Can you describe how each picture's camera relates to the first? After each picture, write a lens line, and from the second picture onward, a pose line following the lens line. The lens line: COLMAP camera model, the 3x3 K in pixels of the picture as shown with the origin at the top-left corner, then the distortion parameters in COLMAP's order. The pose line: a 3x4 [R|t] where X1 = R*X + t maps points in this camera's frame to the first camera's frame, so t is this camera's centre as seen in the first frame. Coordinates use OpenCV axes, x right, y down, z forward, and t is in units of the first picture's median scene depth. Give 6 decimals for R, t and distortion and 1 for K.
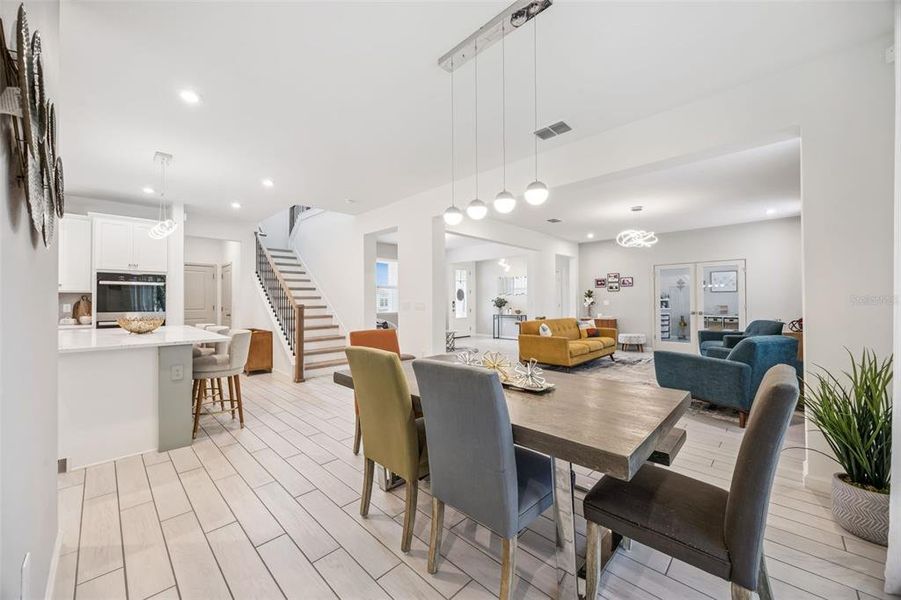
lens RADIAL K [[341.1, 0, 446.0], [0, 341.1, 297.9], [0, 0, 1]] dist [-0.004095, -0.000280]
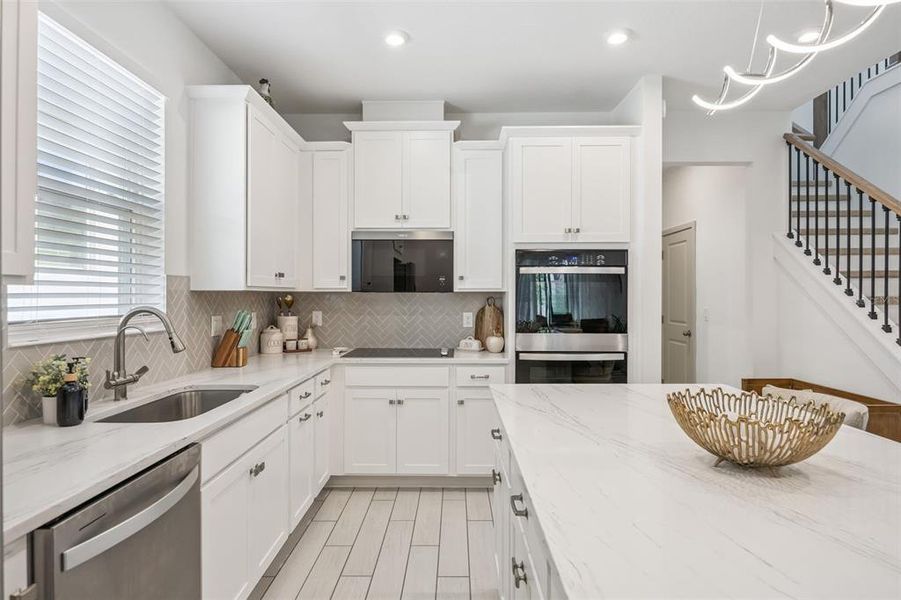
lens RADIAL K [[508.2, 0, 448.7], [0, 508.2, 294.5], [0, 0, 1]] dist [0.003557, 0.000586]
pose [[0.691729, -0.000051, -0.722157, -0.496374], [0.004960, 0.999977, 0.004680, -0.013337], [0.722140, -0.006819, 0.691713, 0.373346]]
